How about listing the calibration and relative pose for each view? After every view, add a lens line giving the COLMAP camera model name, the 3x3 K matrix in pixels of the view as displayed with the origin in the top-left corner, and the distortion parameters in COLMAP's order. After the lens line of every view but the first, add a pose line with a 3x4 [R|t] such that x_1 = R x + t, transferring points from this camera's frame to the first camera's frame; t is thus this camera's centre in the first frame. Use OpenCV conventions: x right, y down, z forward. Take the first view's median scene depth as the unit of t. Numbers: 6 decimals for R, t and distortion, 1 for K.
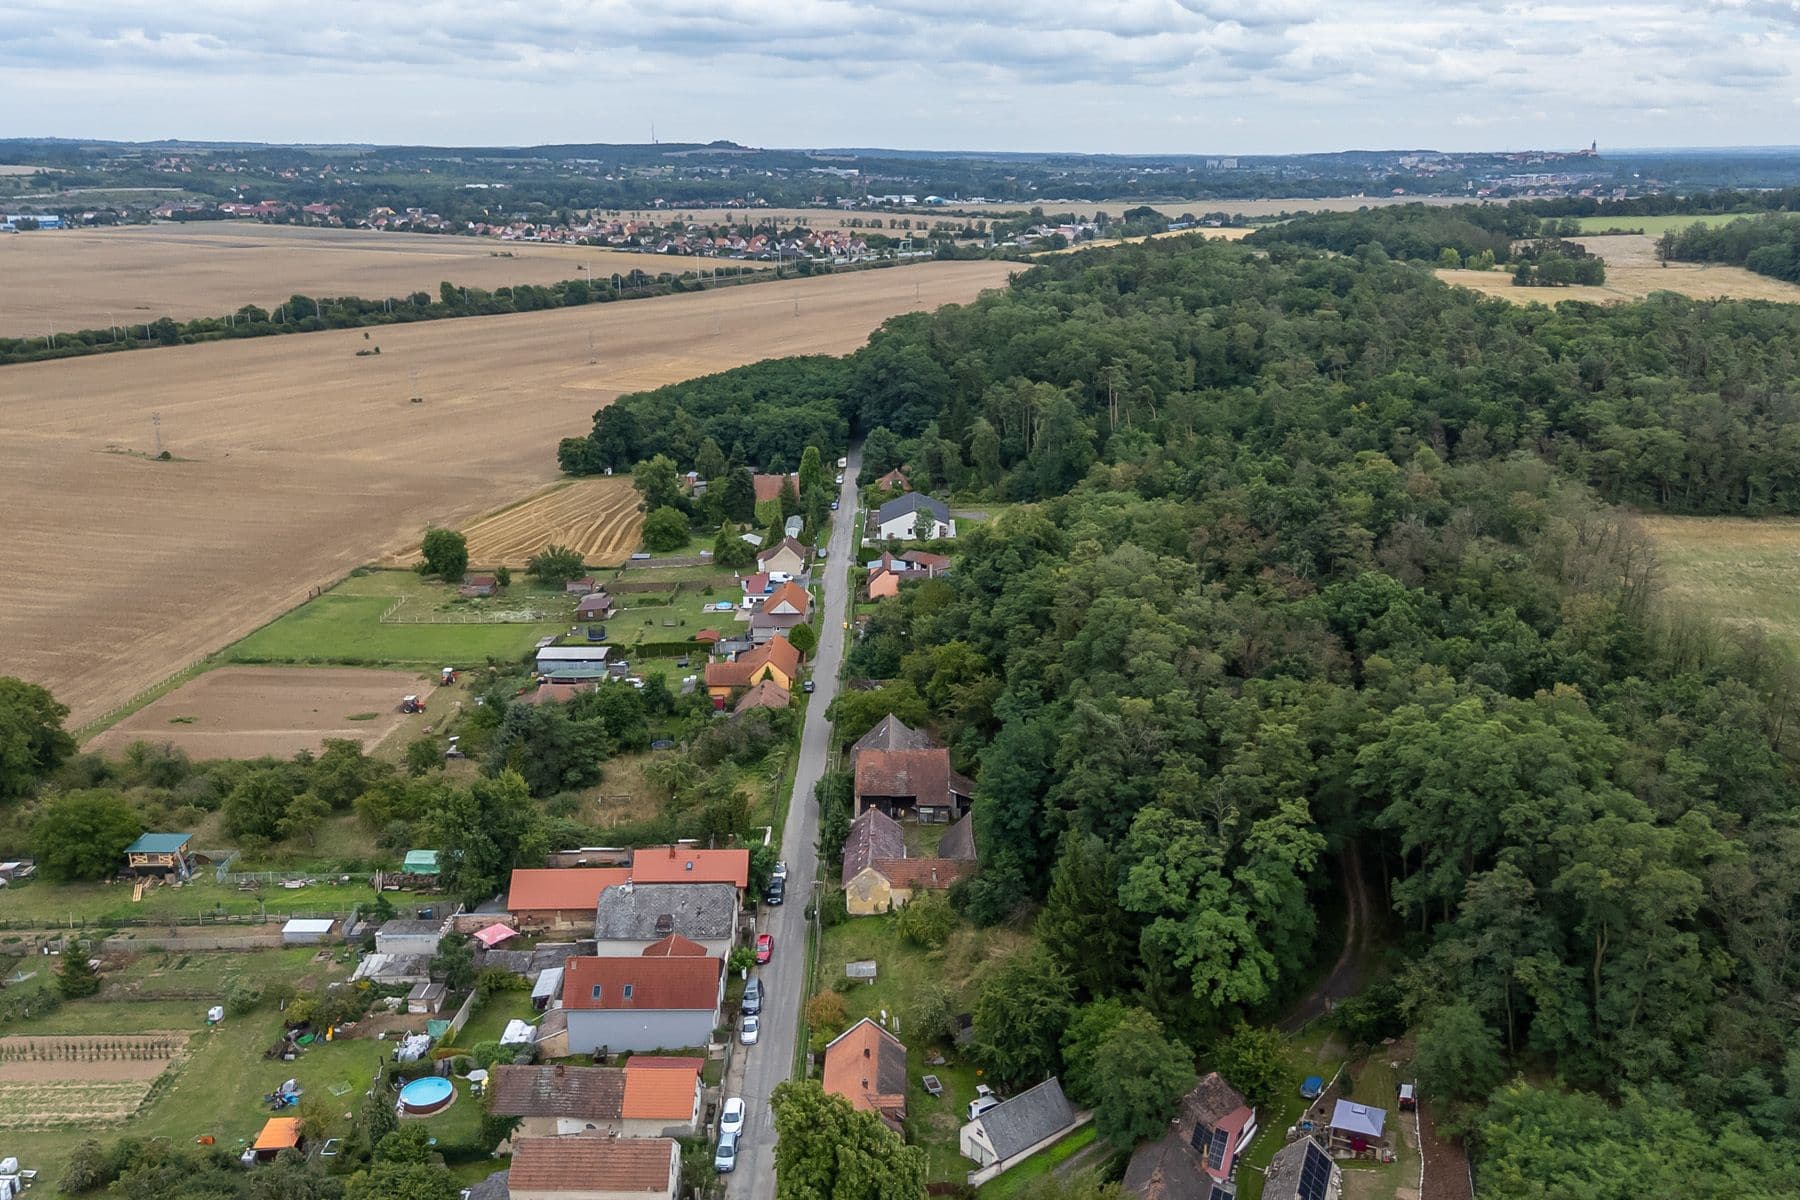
lens RADIAL K [[1570.8, 0, 900.0], [0, 1570.8, 600.0], [0, 0, 1]] dist [0.020277, 0.008052]
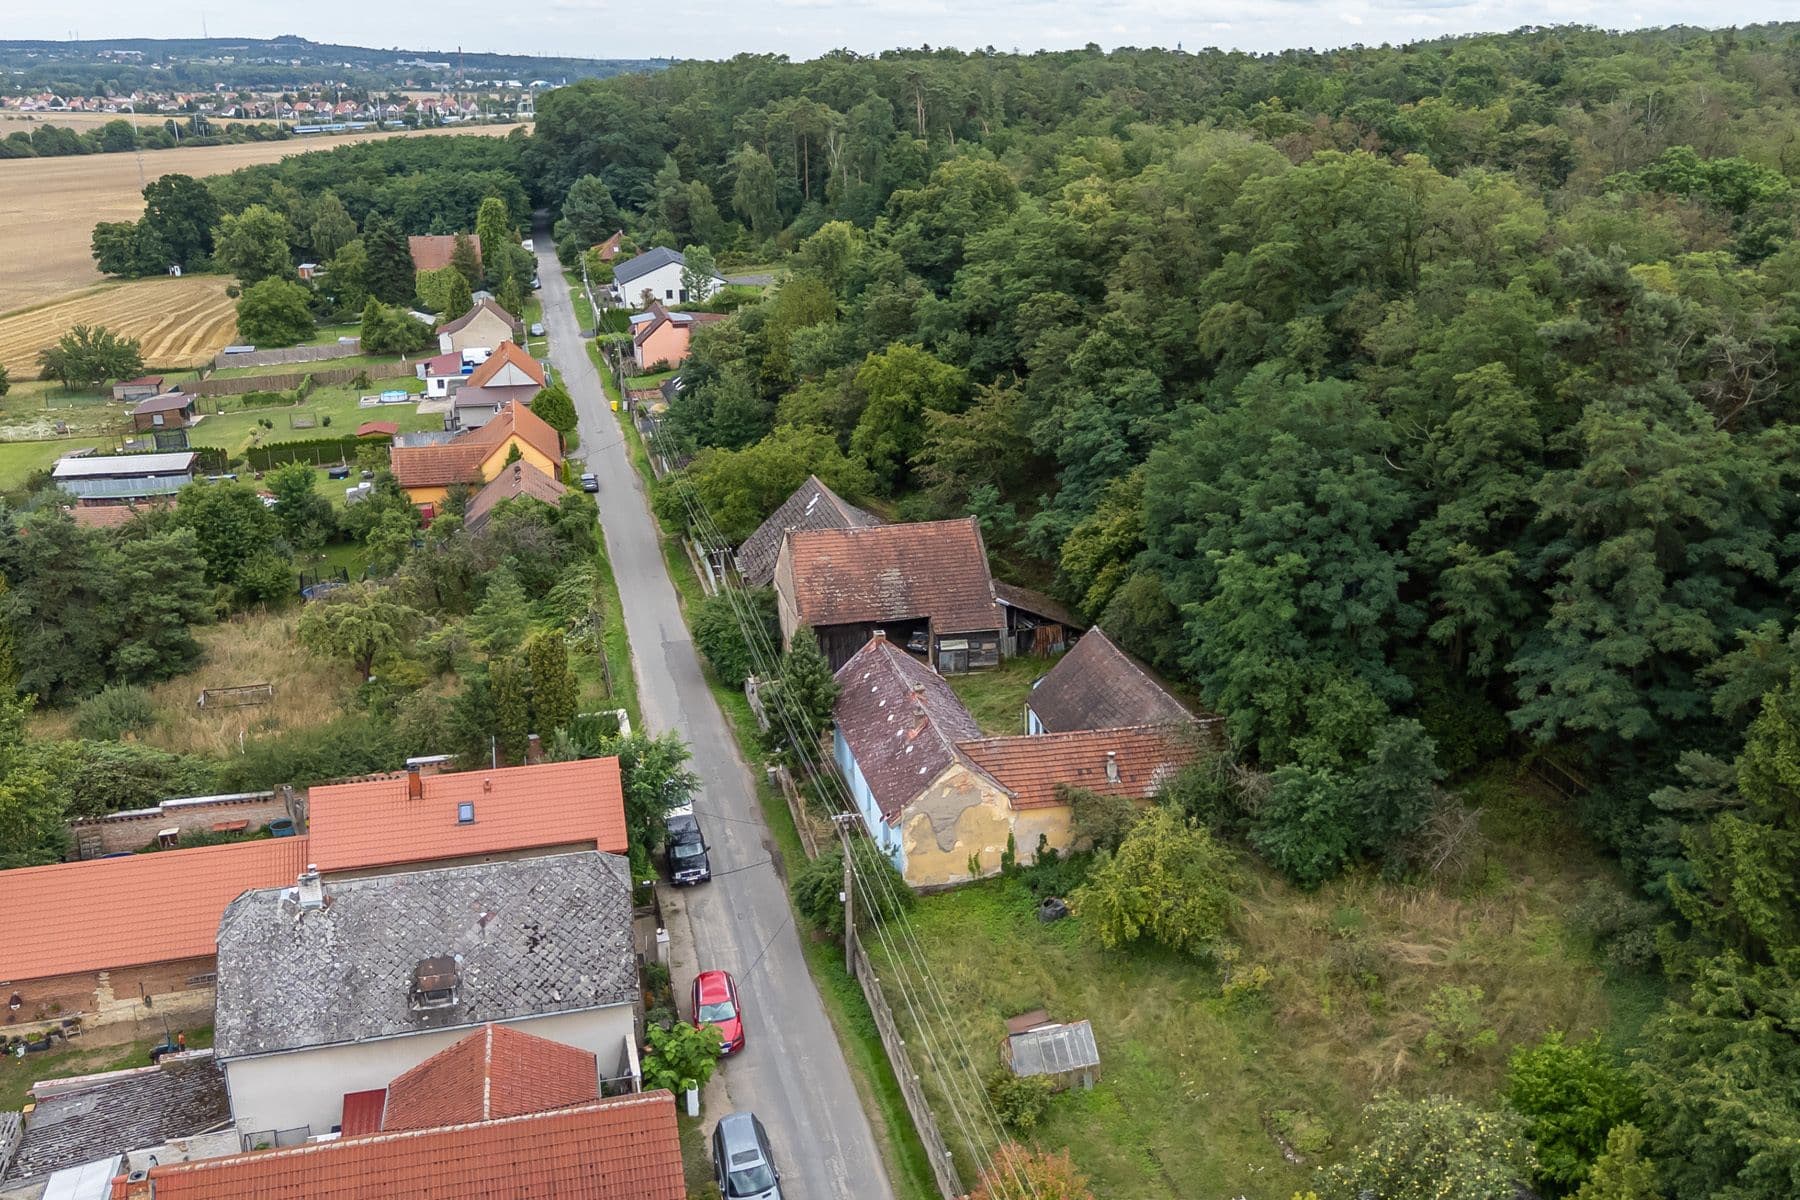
lens RADIAL K [[1495.6, 0, 901.7], [0, 1495.6, 634.8], [0, 0, 1]] dist [0.014529, -0.032800]
pose [[0.965916, -0.079428, 0.246368, -0.091771], [0.062838, 0.995239, 0.074498, 0.082090], [-0.251112, -0.056477, 0.966309, 0.485690]]
